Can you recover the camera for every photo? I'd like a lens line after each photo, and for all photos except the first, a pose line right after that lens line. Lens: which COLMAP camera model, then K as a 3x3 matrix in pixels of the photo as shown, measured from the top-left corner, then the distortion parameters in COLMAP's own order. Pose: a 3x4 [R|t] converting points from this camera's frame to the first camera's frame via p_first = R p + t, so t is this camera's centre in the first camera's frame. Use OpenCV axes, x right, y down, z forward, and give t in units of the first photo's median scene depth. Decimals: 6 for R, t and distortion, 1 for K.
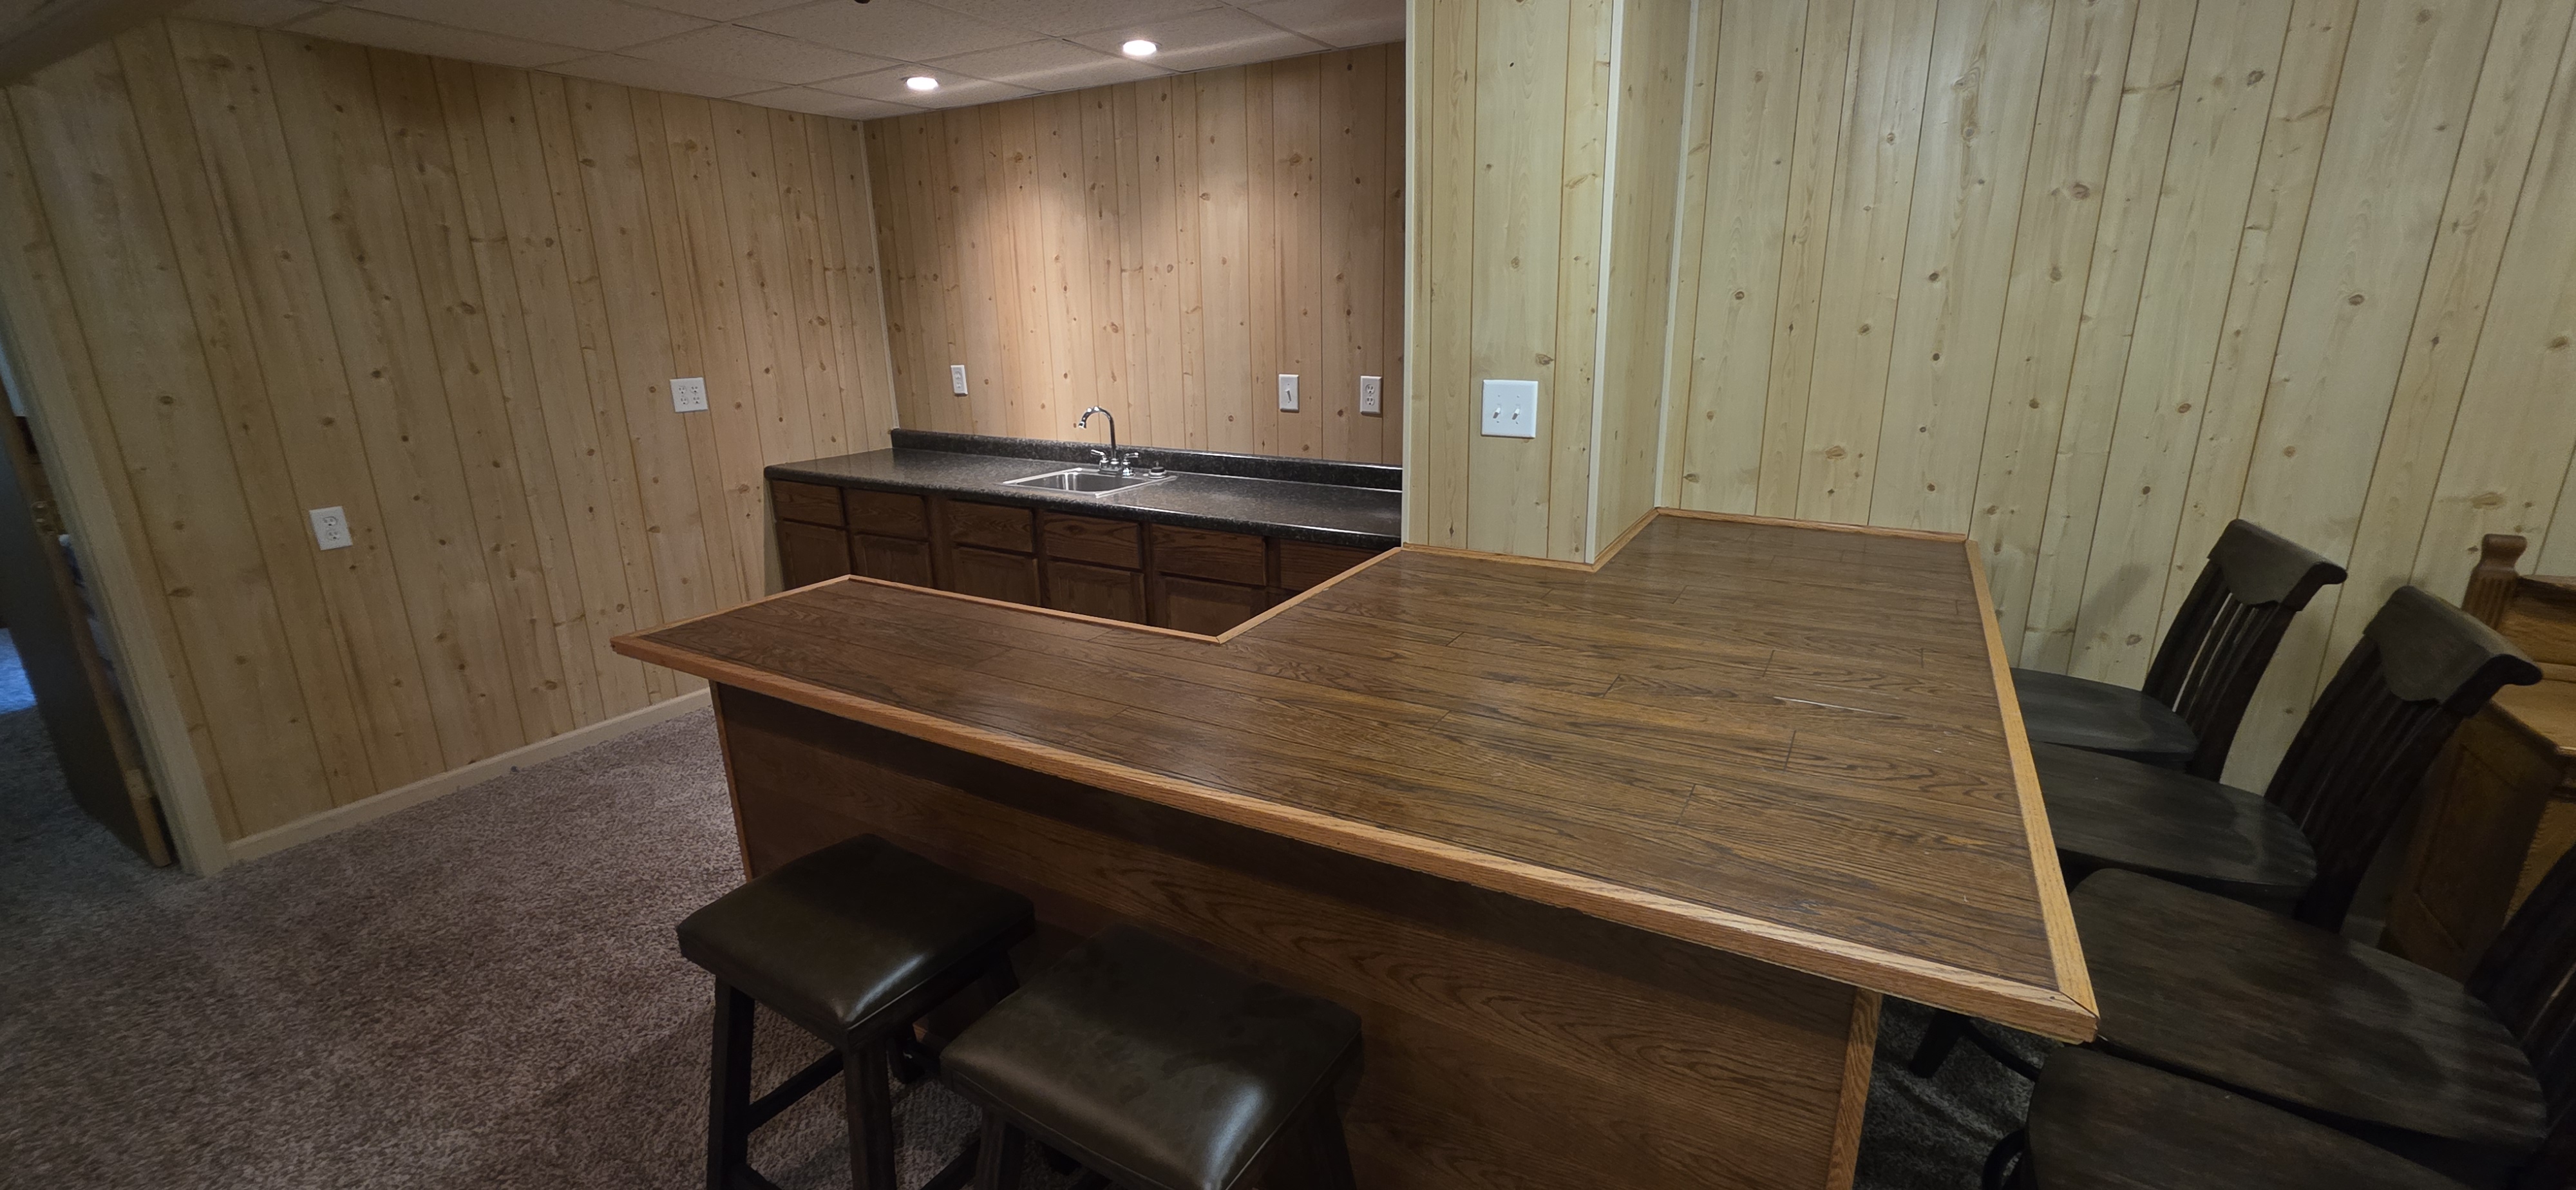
lens RADIAL K [[1035.1, 0, 1302.9], [0, 1035.1, 582.7], [0, 0, 1]] dist [0.005943, -0.000090]
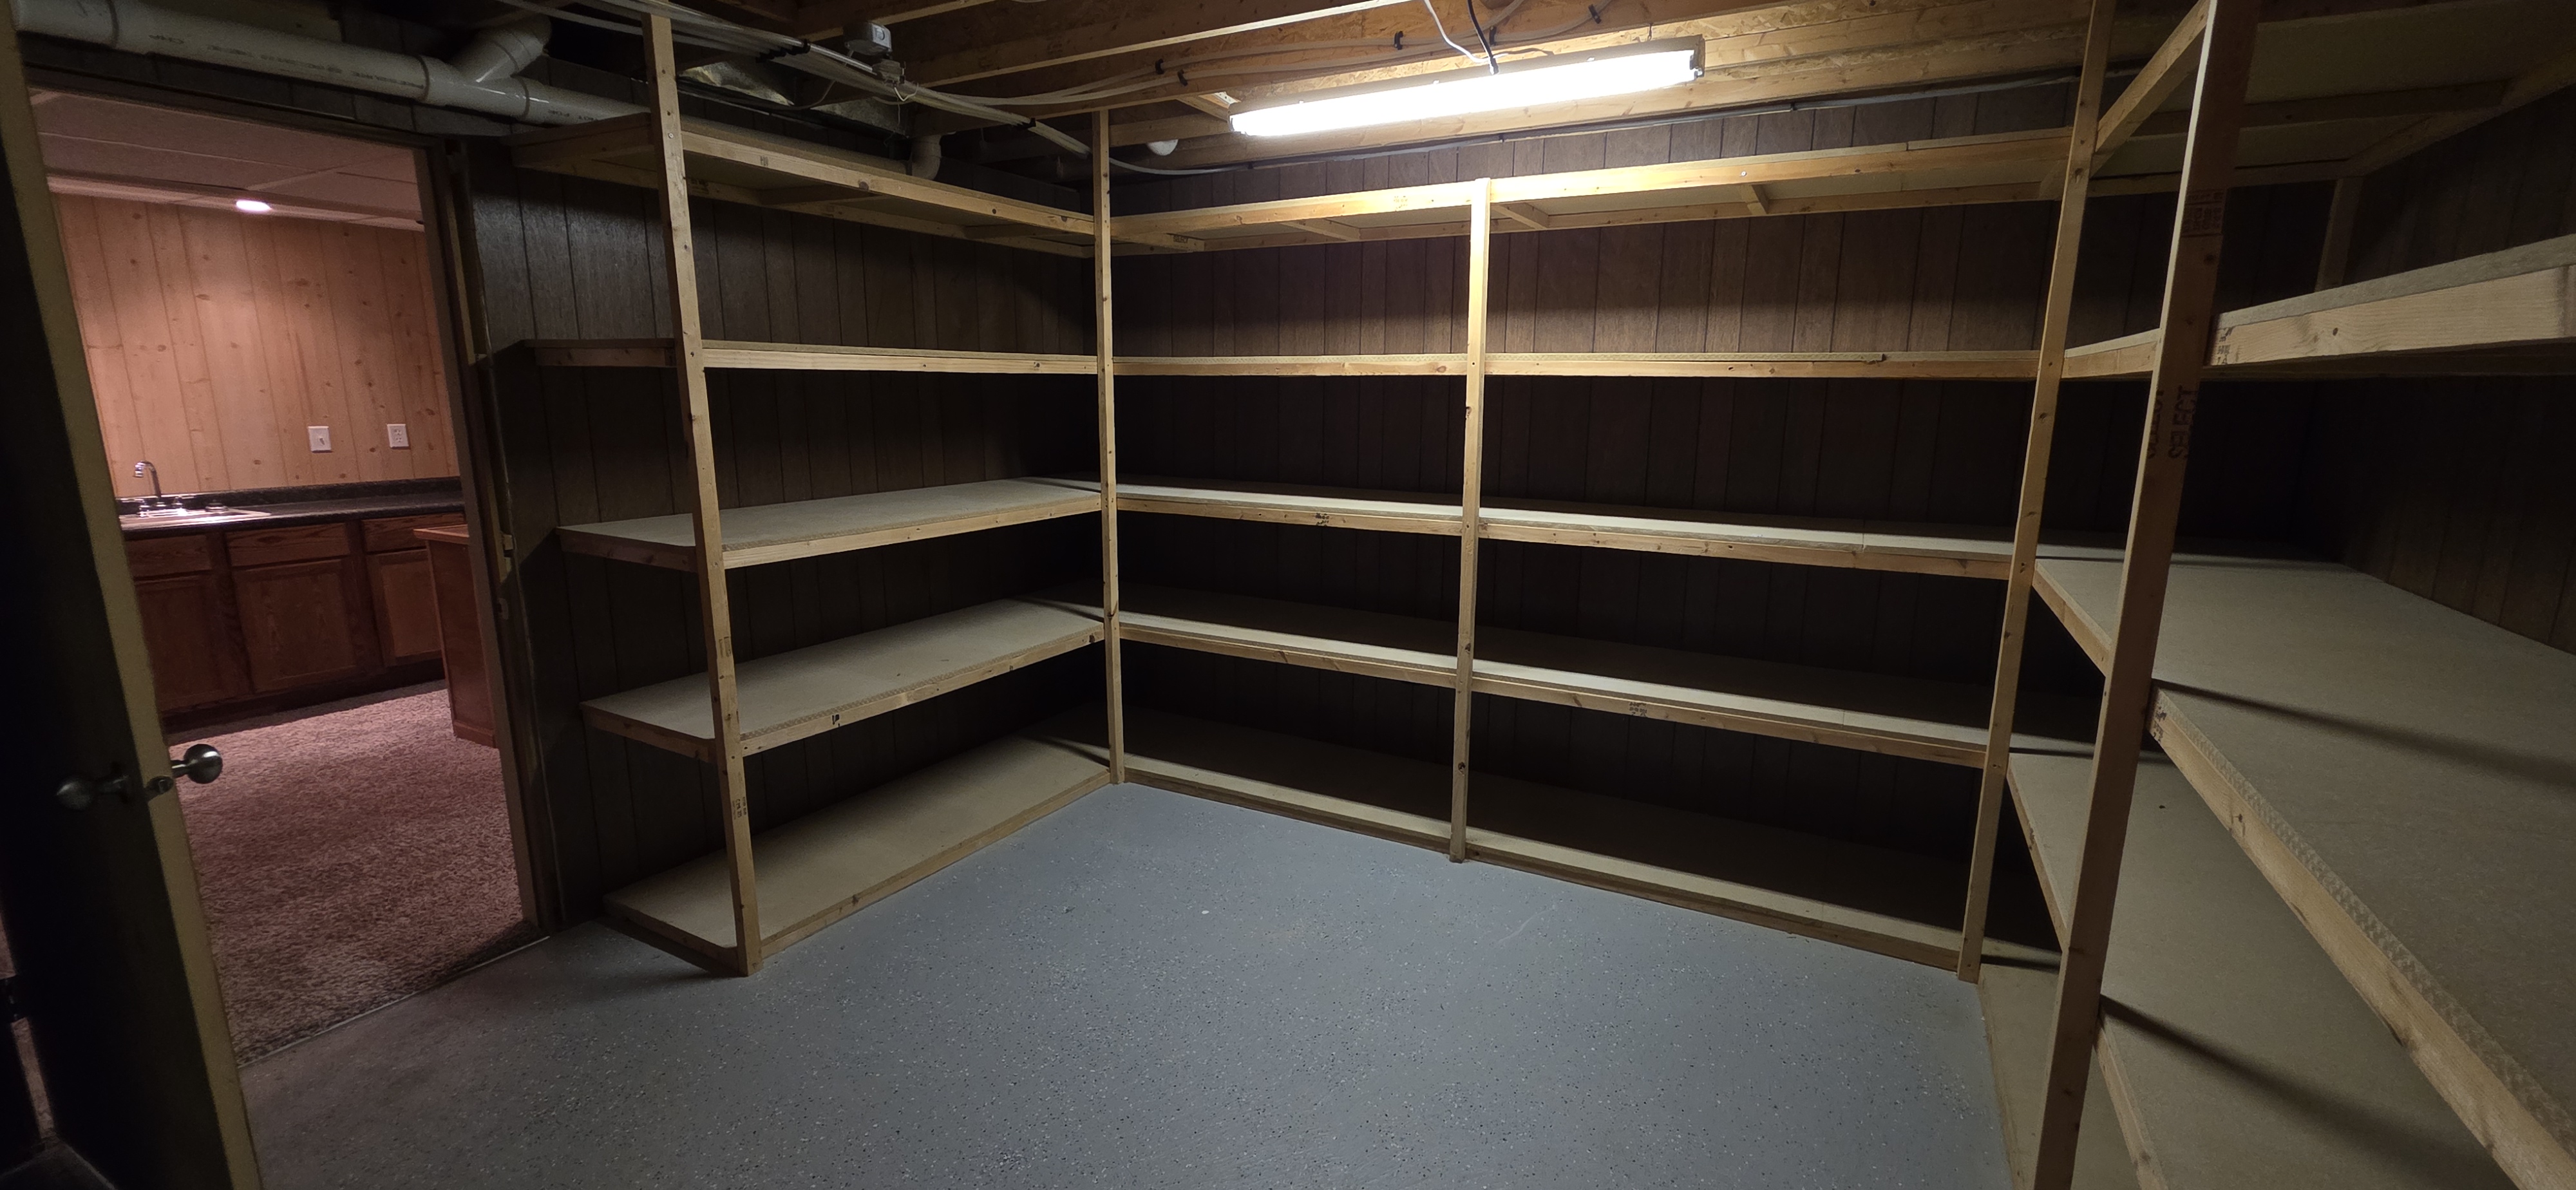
lens RADIAL K [[1035.1, 0, 1288.8], [0, 1035.1, 586.4], [0, 0, 1]] dist [0.005943, -0.000090]
pose [[-0.018964, -0.176116, 0.984187, -1.498051], [0.261431, 0.949244, 0.174901, 0.109953], [-0.965036, 0.260613, 0.028040, -0.284592]]
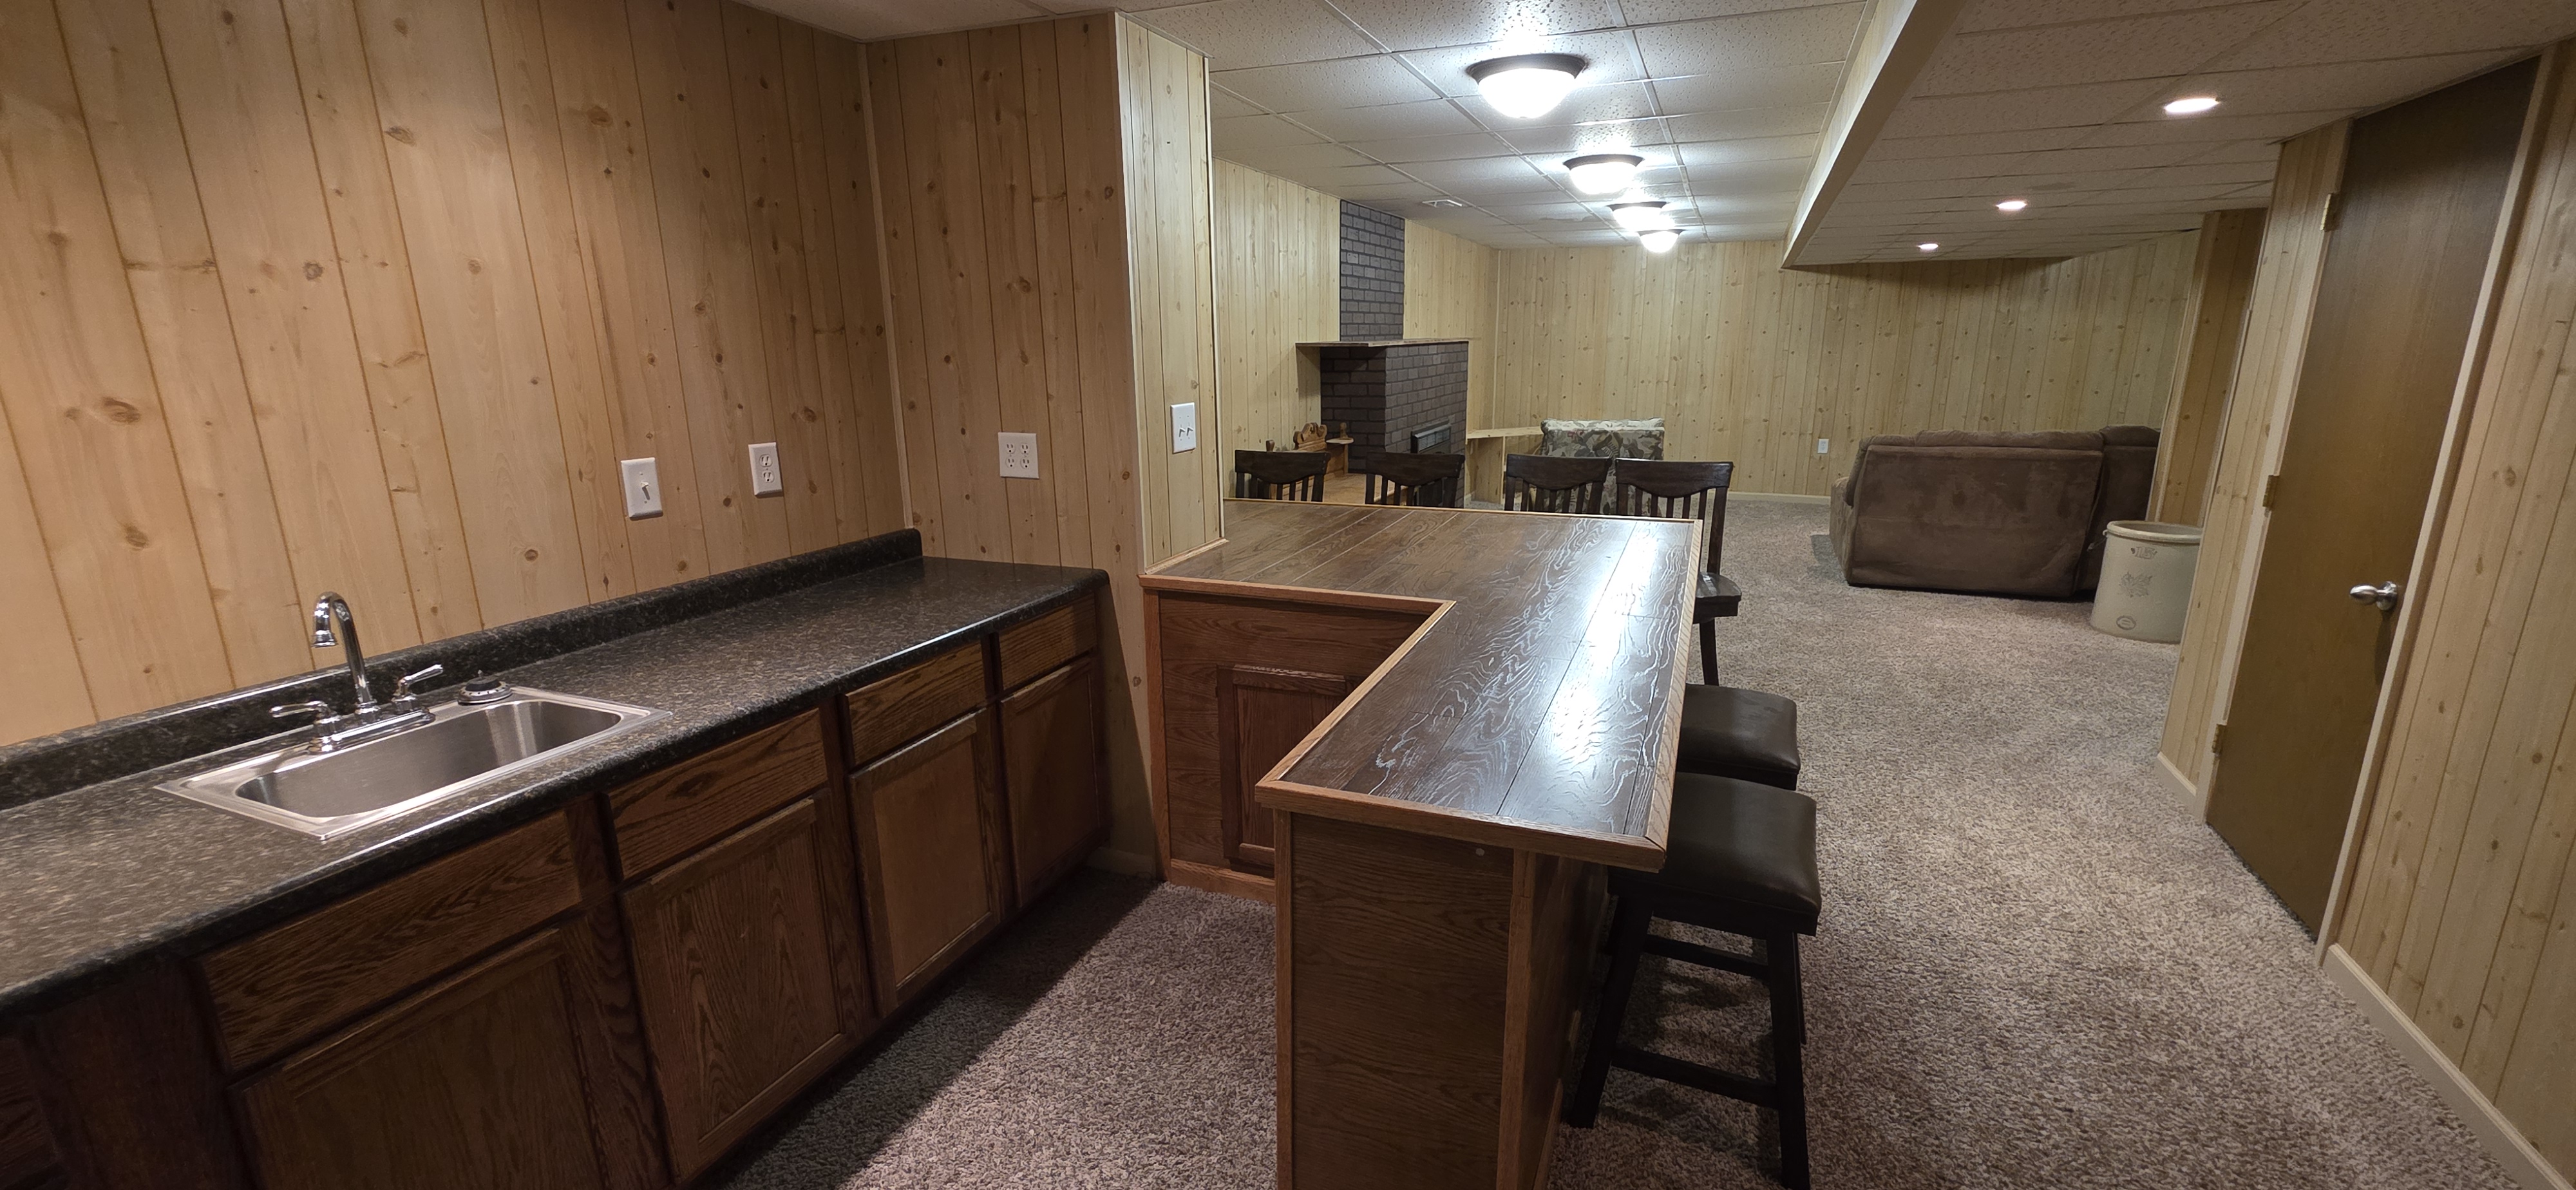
lens RADIAL K [[1035.1, 0, 1299.6], [0, 1035.1, 586.4], [0, 0, 1]] dist [0.005943, -0.000090]
pose [[-0.130145, -0.220811, 0.966595, -0.683544], [0.274864, 0.928641, 0.249149, -0.175303], [-0.952634, 0.298107, -0.060165, 0.678856]]
